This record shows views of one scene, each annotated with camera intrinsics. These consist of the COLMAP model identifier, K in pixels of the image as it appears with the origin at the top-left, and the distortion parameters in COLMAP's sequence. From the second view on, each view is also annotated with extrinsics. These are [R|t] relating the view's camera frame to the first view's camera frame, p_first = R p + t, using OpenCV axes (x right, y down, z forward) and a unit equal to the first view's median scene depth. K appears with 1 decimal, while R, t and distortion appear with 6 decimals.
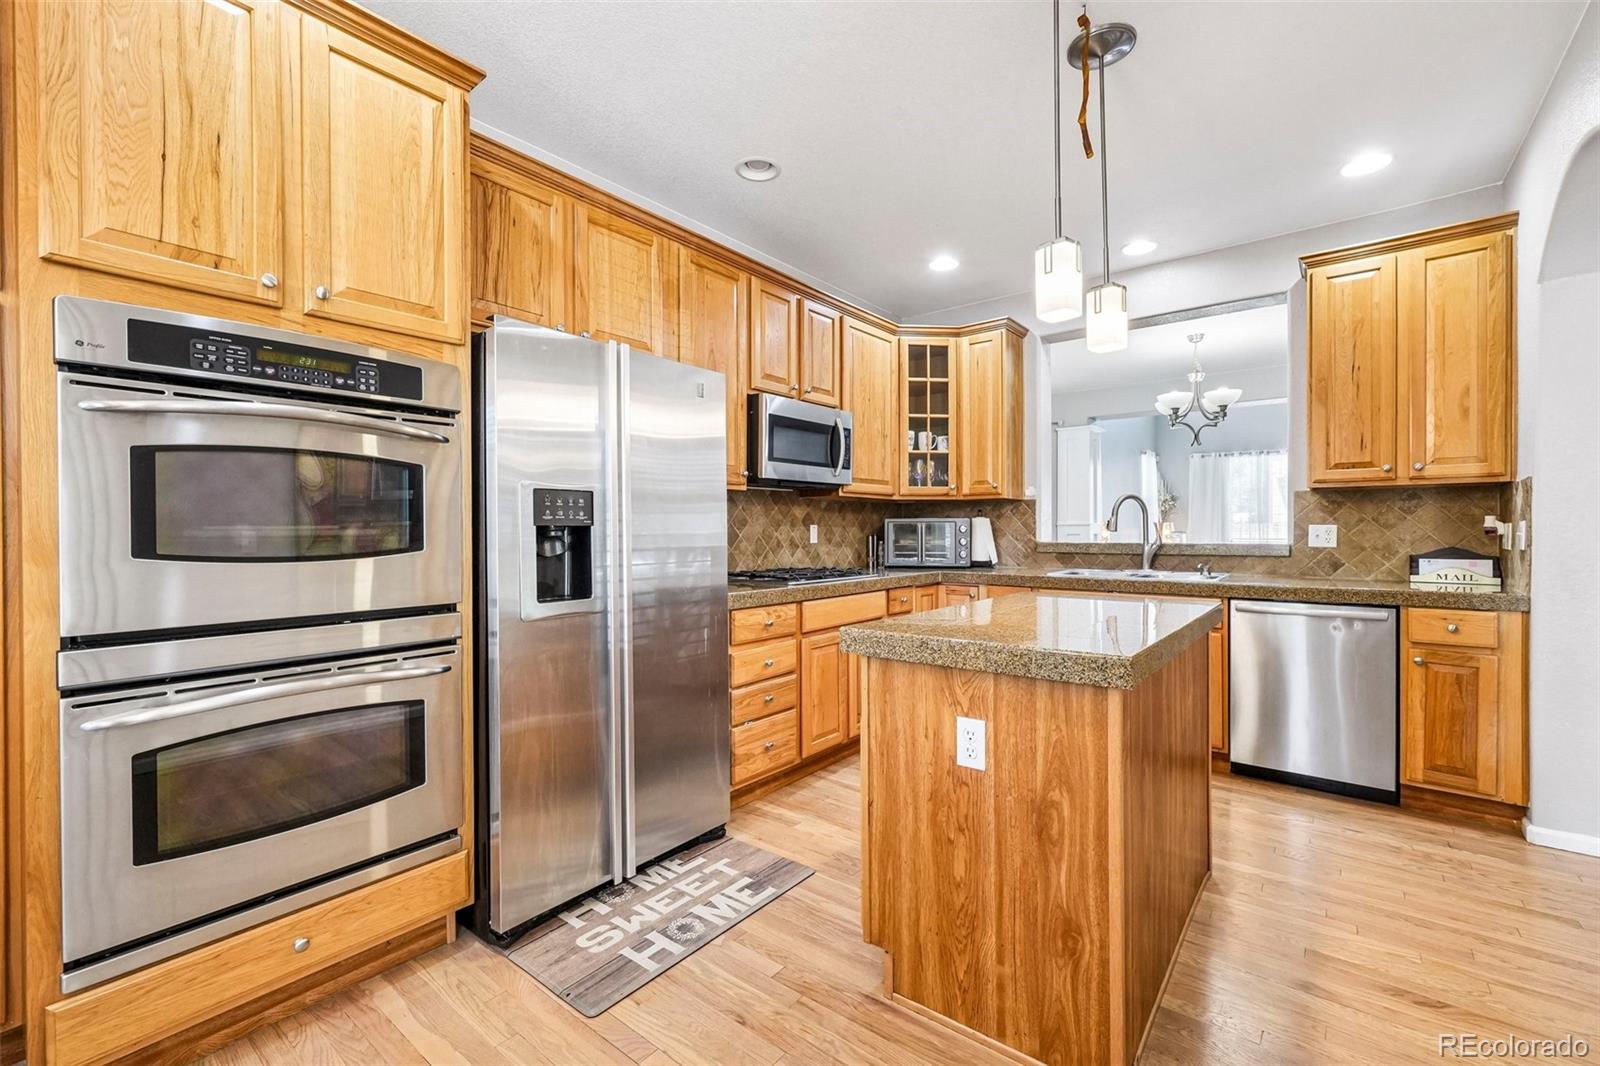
lens RADIAL K [[676.8, 0, 803.9], [0, 676.8, 534.0], [0, 0, 1]] dist [-0.008766, 0.005085]
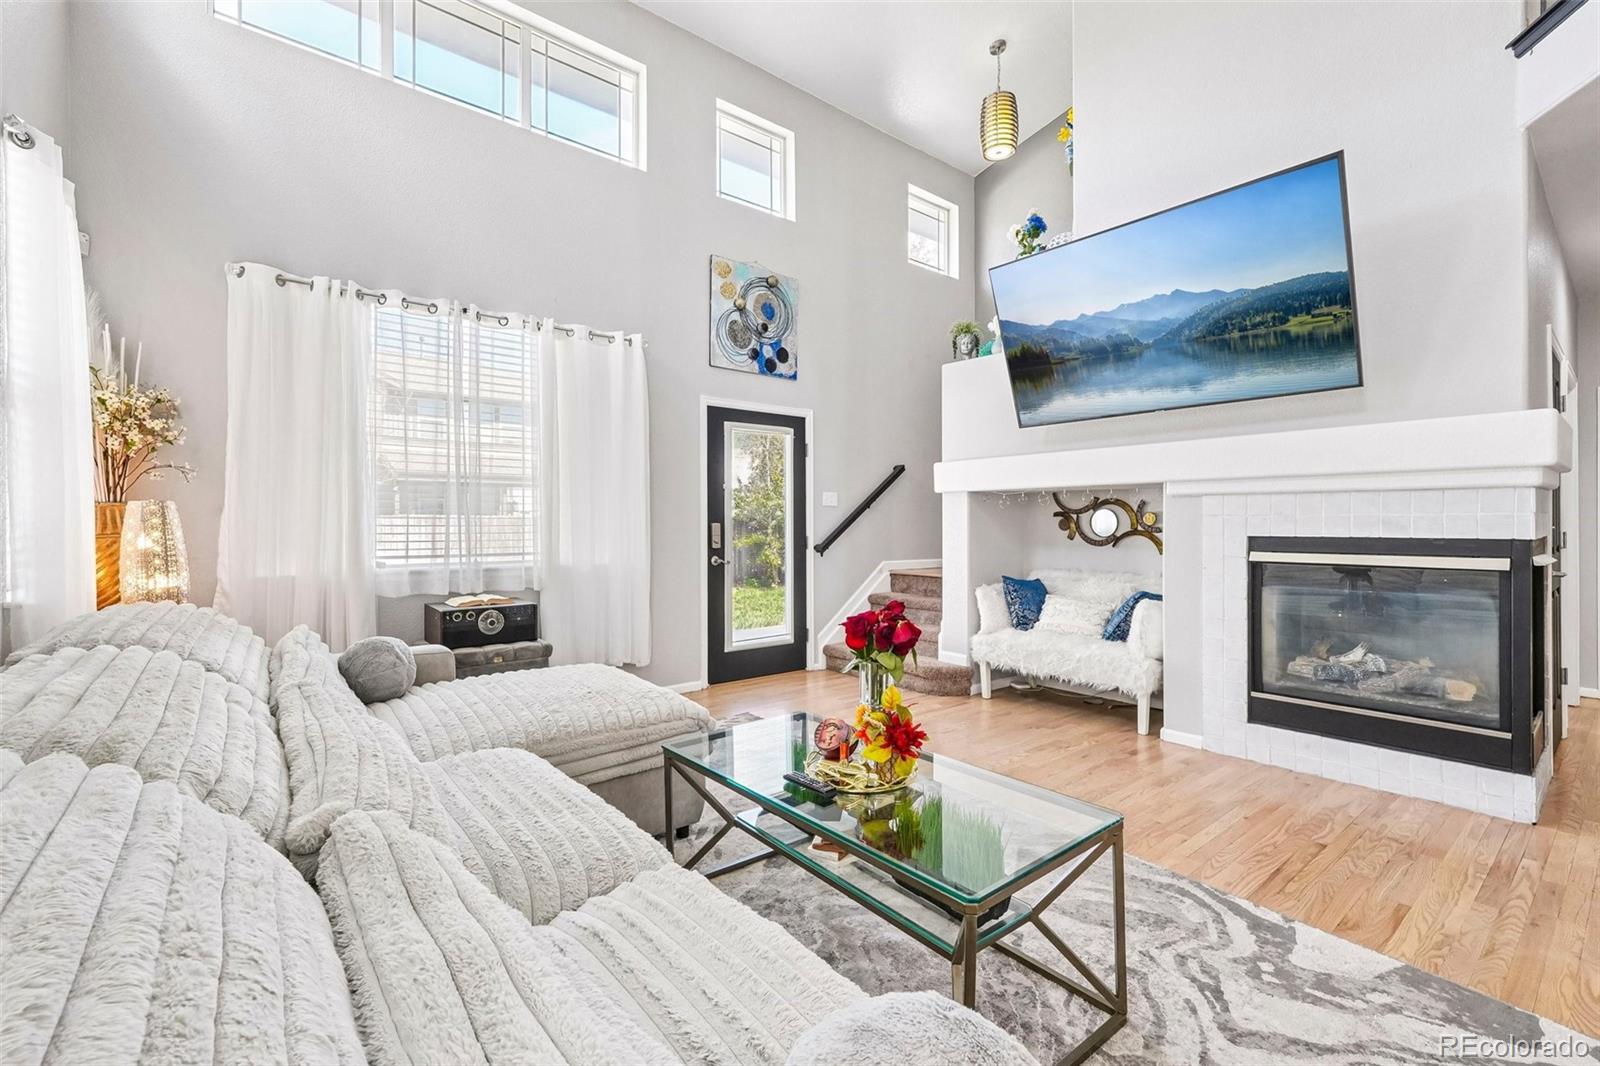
lens RADIAL K [[696.5, 0, 804.3], [0, 696.5, 522.2], [0, 0, 1]] dist [0.001474, 0.000037]
pose [[0.209012, 0.006643, 0.977890, 1.791284], [0.009481, 0.999916, -0.008819, -0.024549], [-0.977867, 0.011114, 0.208932, 3.731919]]
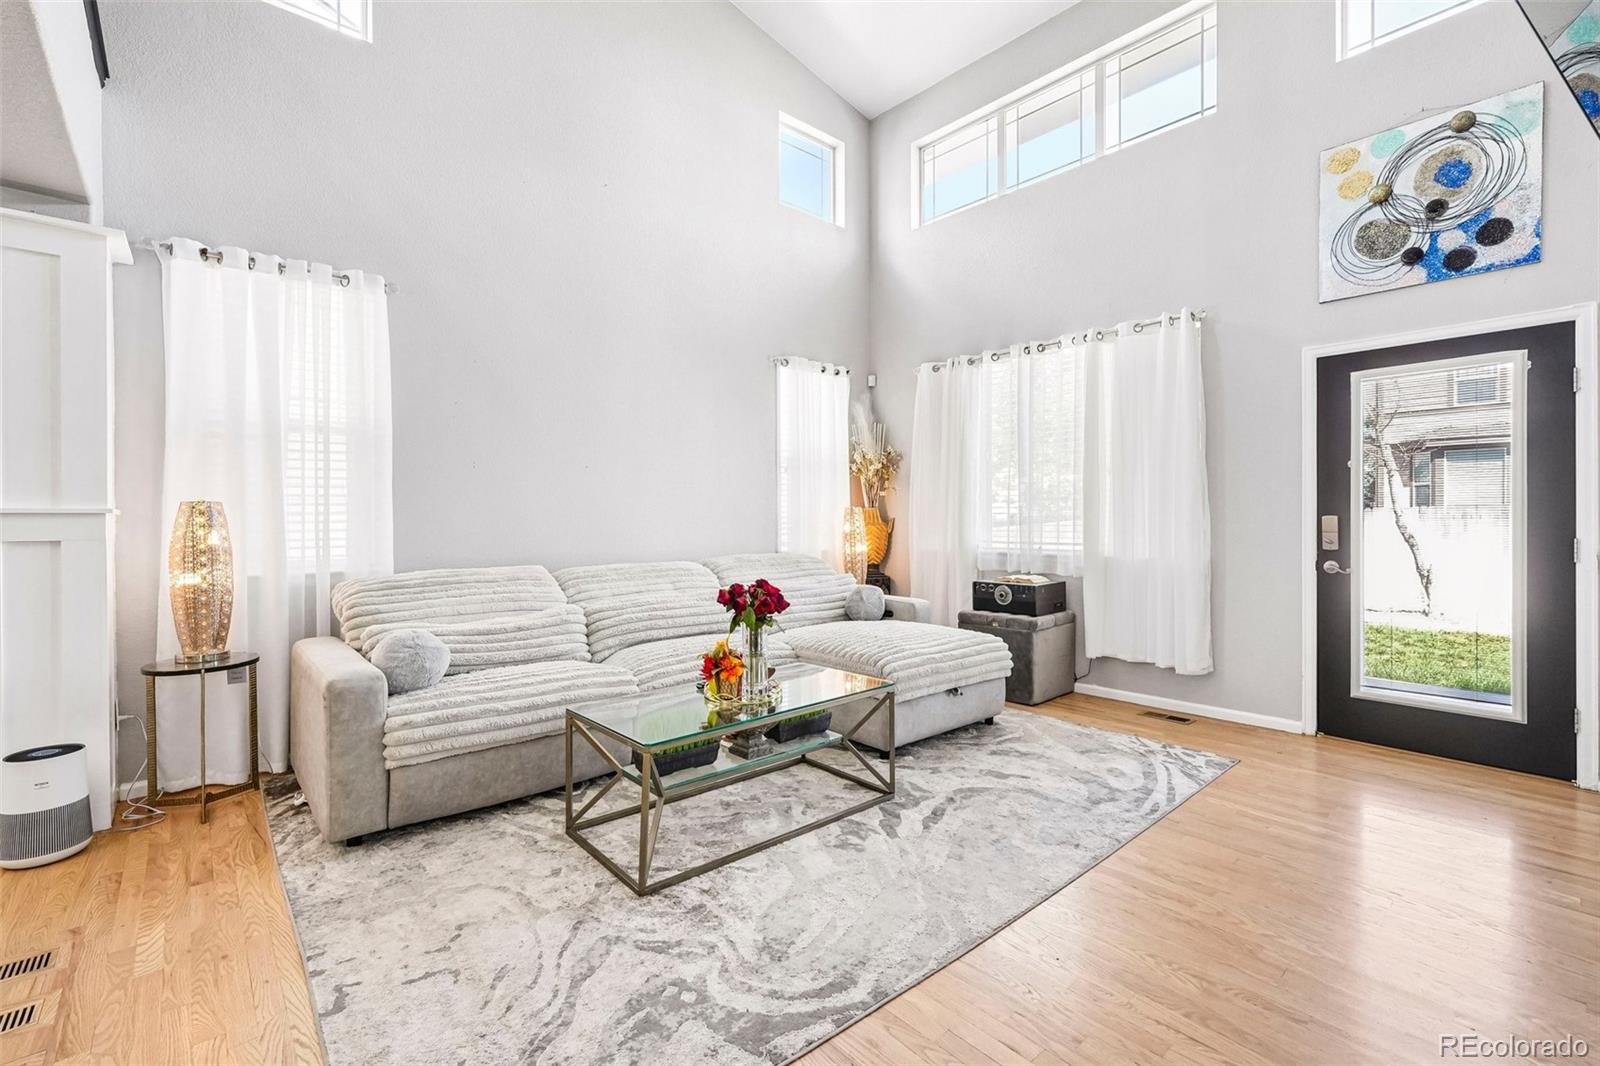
lens RADIAL K [[695.4, 0, 788.0], [0, 695.4, 522.8], [0, 0, 1]] dist [-0.000158, 0.000660]
pose [[0.983927, -0.000355, -0.178569, 3.004655], [0.000144, 0.999999, -0.001191, -0.025963], [0.178569, 0.001146, 0.983927, 2.595891]]
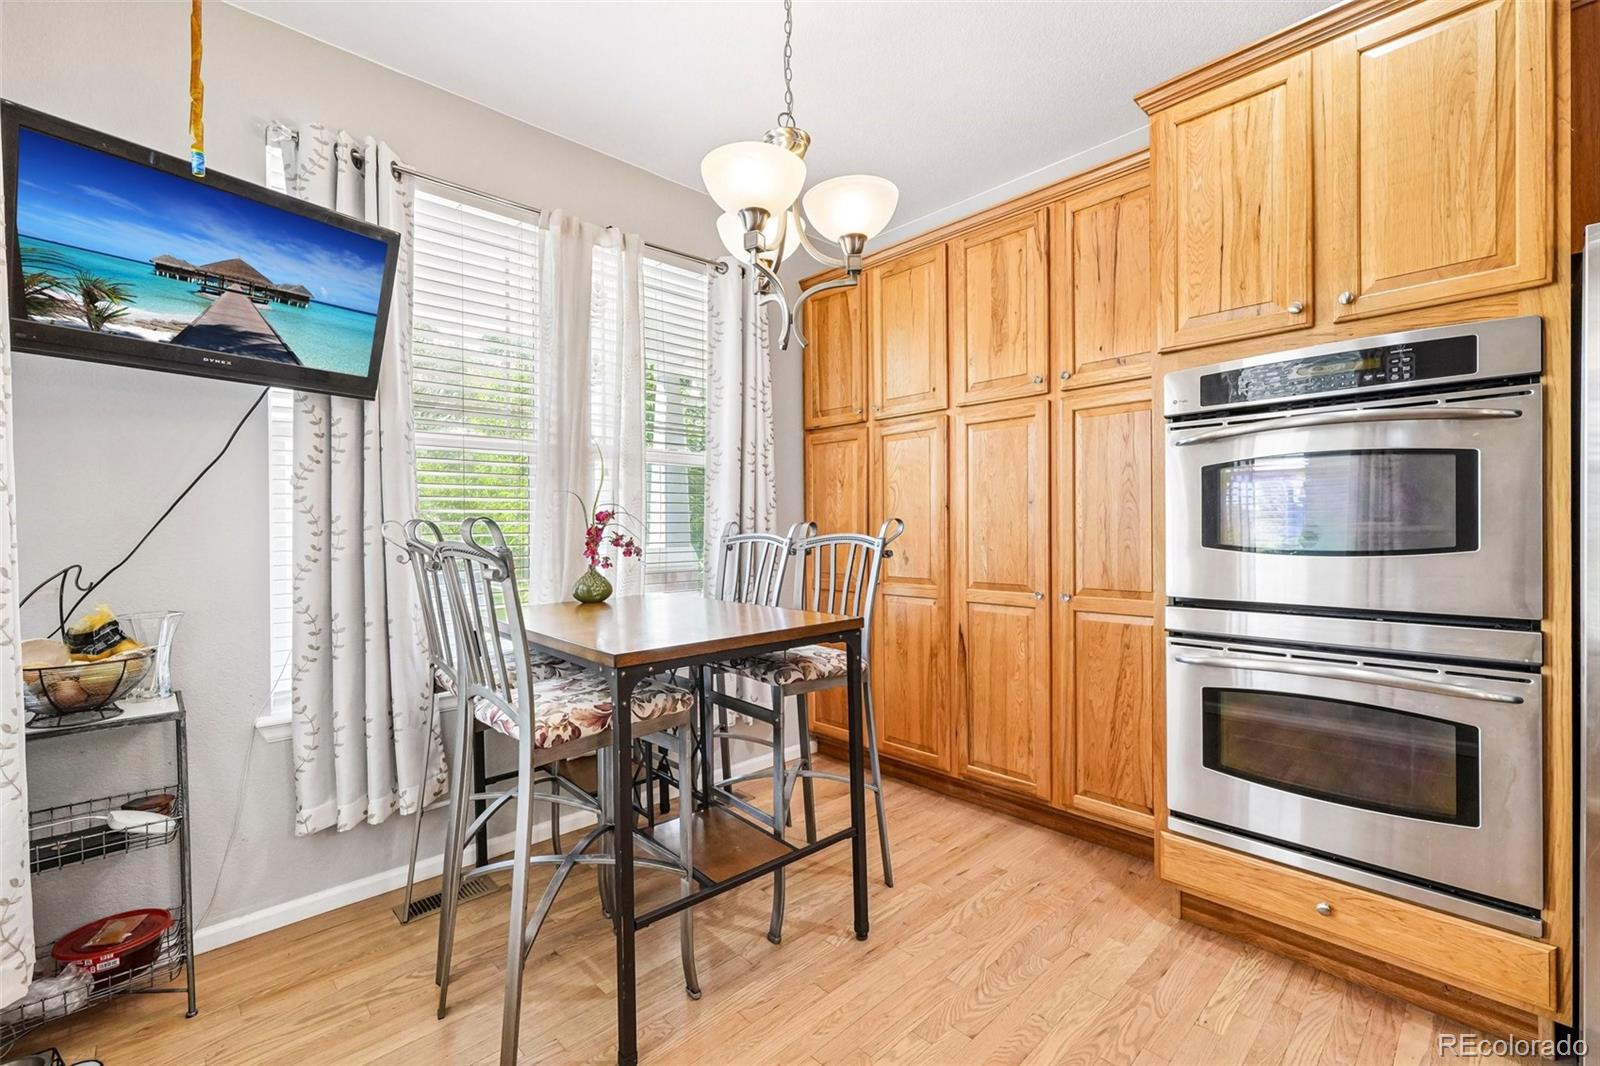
lens RADIAL K [[680.8, 0, 807.4], [0, 680.8, 530.8], [0, 0, 1]] dist [-0.011719, 0.007669]
pose [[-0.137644, 0.008827, -0.990442, 0.324077], [-0.001553, 0.999957, 0.009128, -0.005123], [0.990481, 0.002794, -0.137624, 0.239152]]
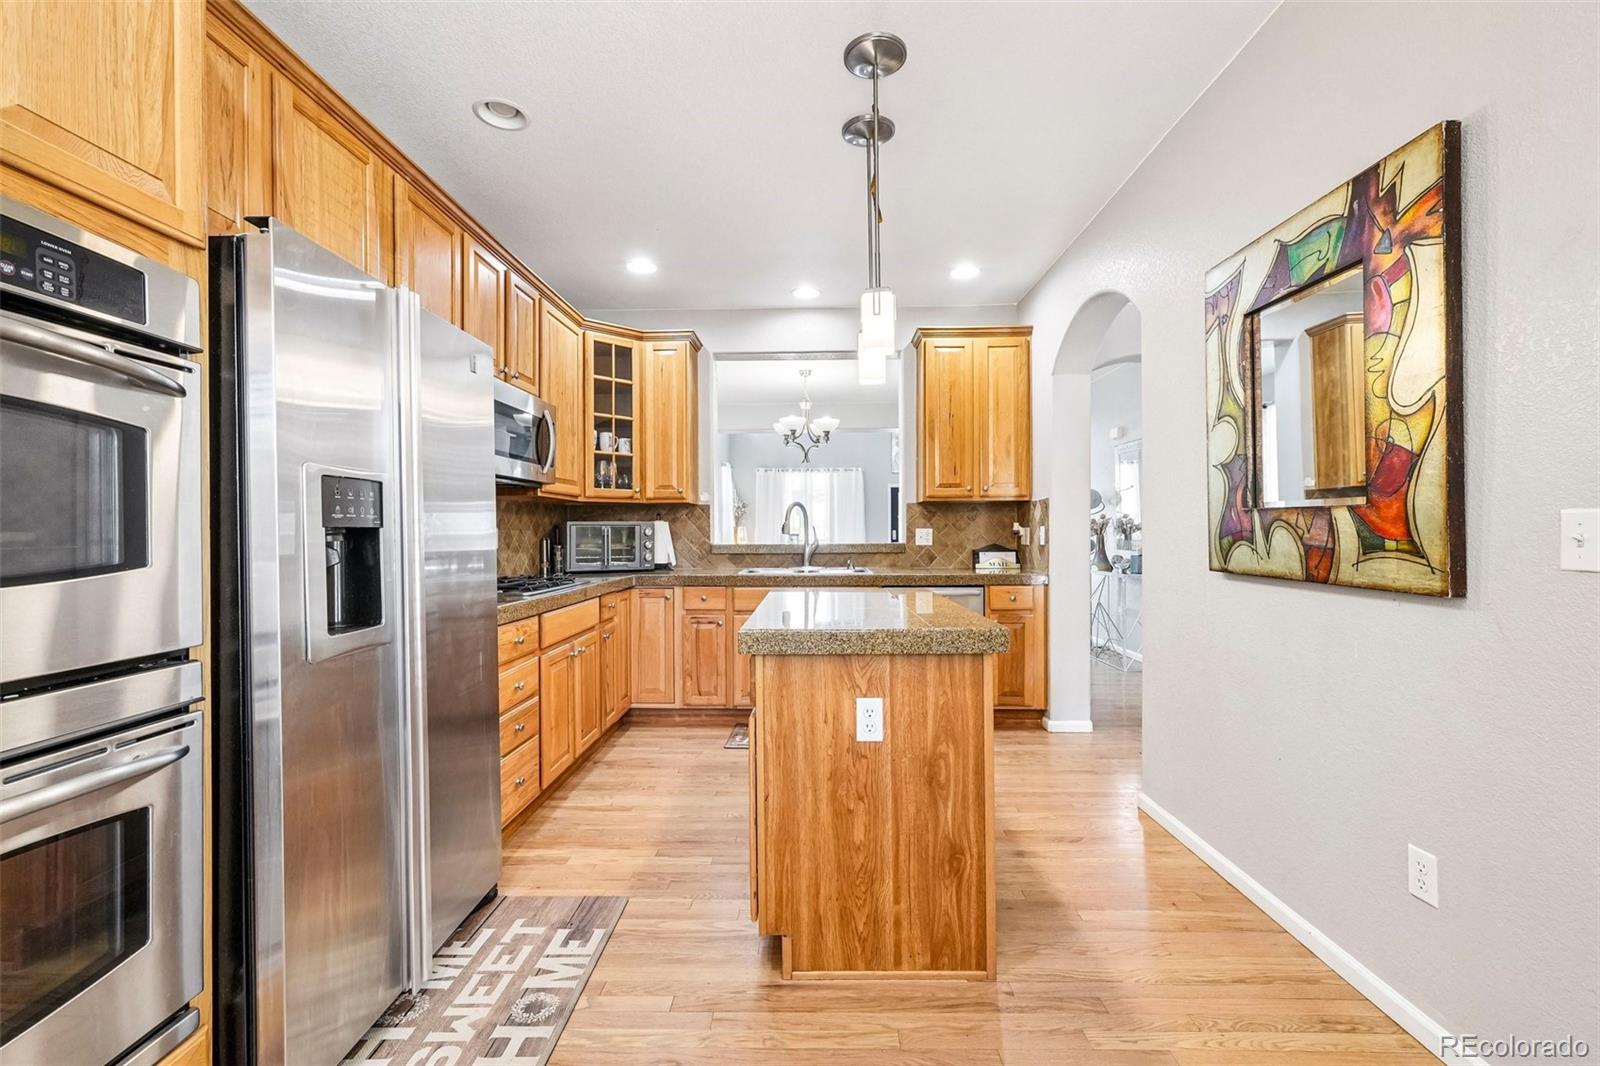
lens RADIAL K [[676.8, 0, 803.9], [0, 676.8, 534.0], [0, 0, 1]] dist [-0.008766, 0.005085]
pose [[0.794767, -0.002721, 0.606909, -0.381665], [0.006044, 0.999976, -0.003431, 0.000401], [-0.606885, 0.006395, 0.794764, 0.115464]]
